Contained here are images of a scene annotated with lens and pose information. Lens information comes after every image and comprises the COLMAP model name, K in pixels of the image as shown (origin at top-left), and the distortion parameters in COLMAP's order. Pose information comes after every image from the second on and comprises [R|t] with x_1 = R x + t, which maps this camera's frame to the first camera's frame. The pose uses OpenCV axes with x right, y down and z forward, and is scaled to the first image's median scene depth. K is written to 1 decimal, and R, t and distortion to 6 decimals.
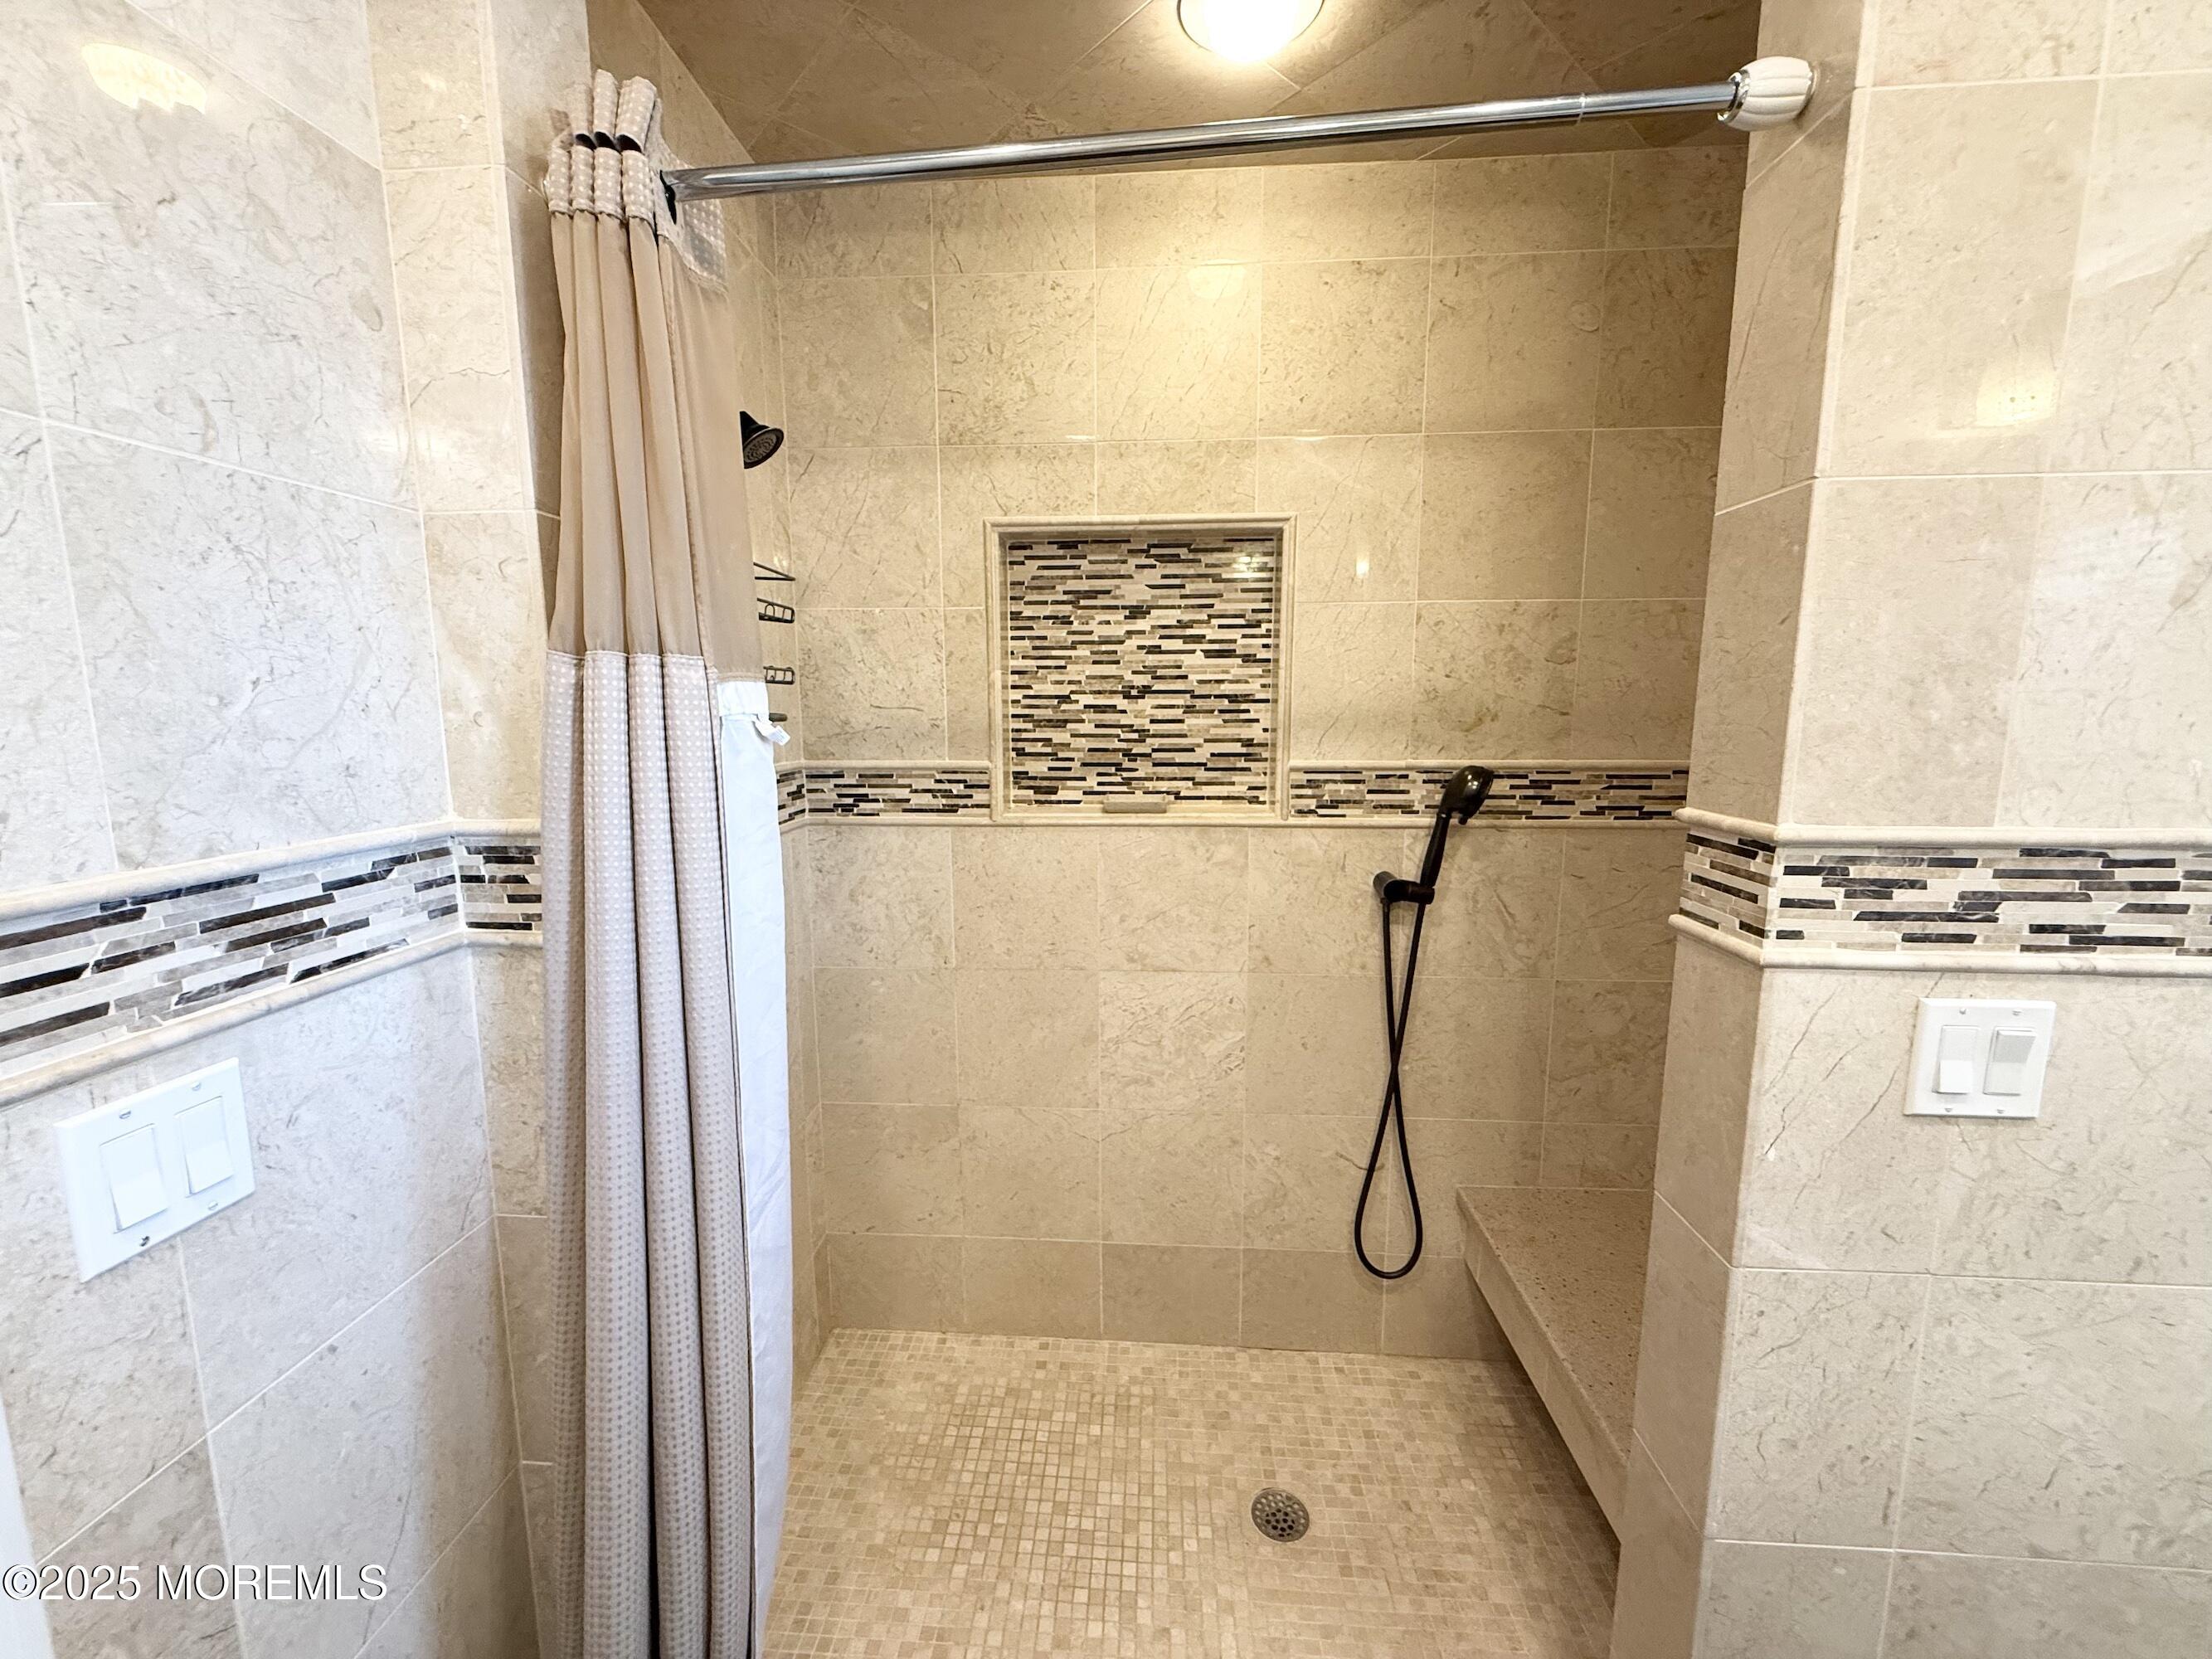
lens RADIAL K [[879.2, 0, 1104.0], [0, 879.2, 829.2], [0, 0, 1]] dist [-0.000183, 0.000102]
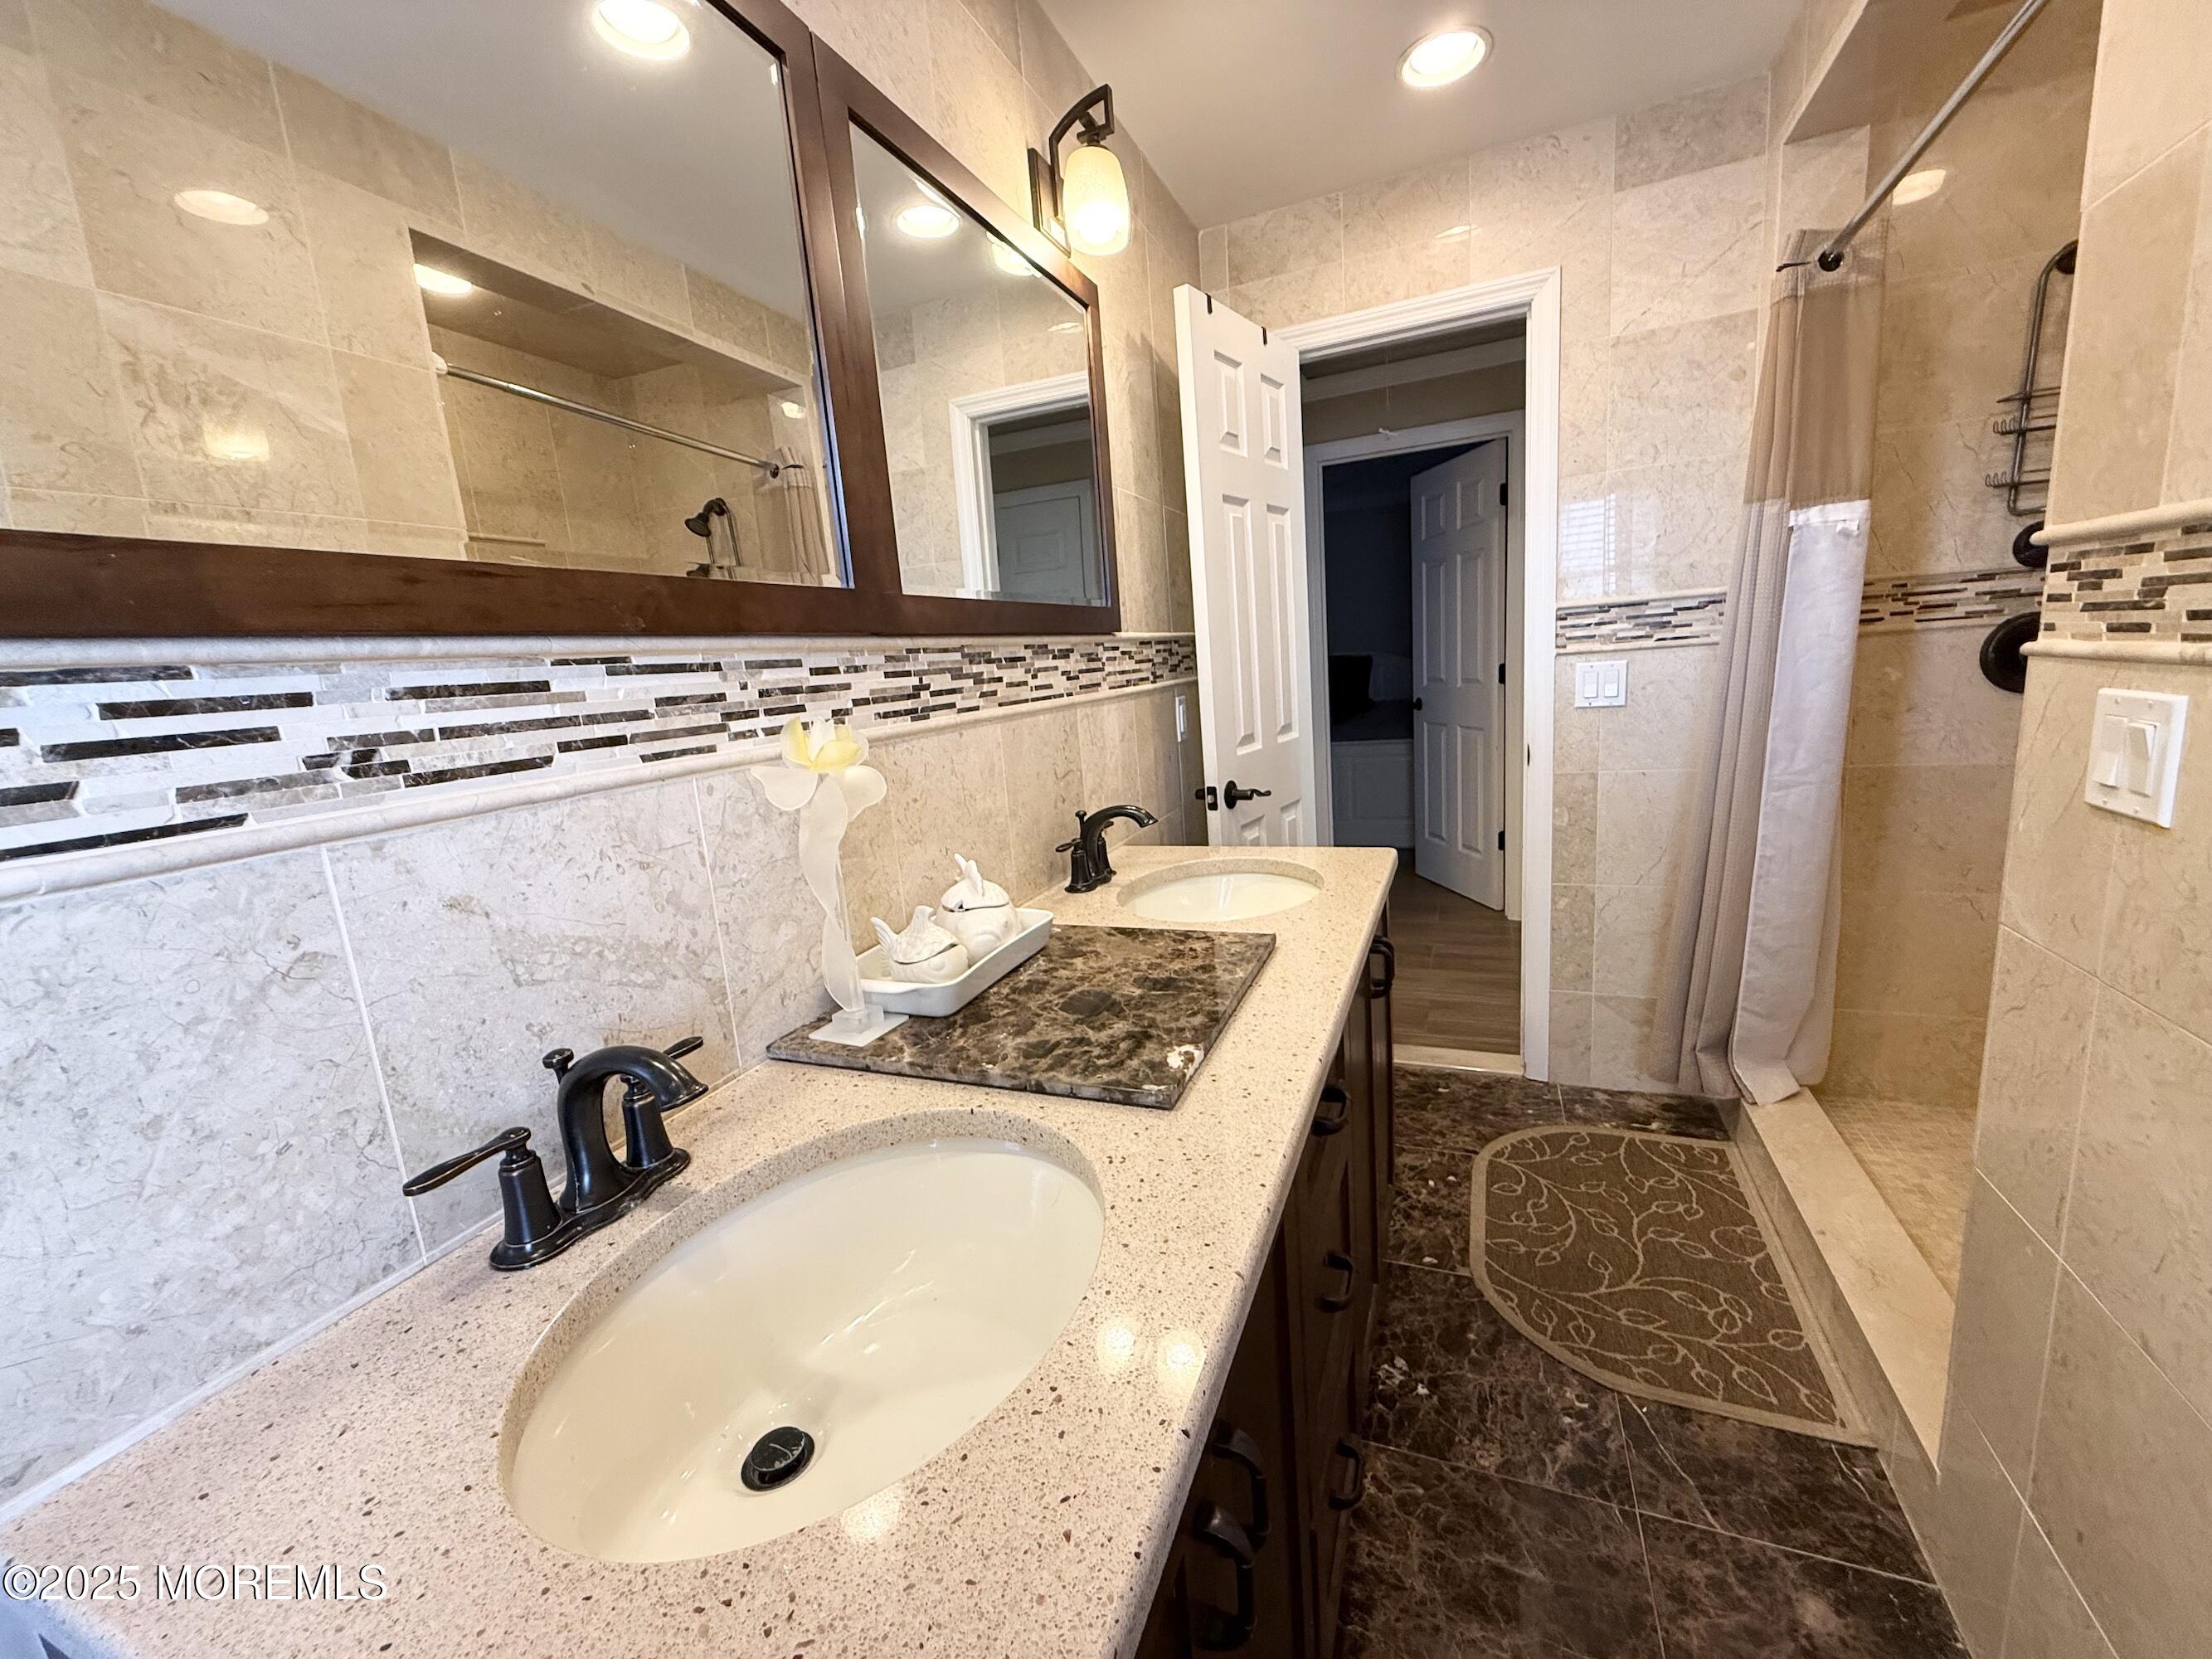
lens RADIAL K [[879.2, 0, 1107.0], [0, 879.2, 827.9], [0, 0, 1]] dist [-0.000183, 0.000102]
pose [[-0.326640, 0.204797, -0.922694, 2.336503], [-0.053342, 0.970692, 0.234334, 0.174800], [0.943642, 0.125761, -0.306142, 0.232367]]
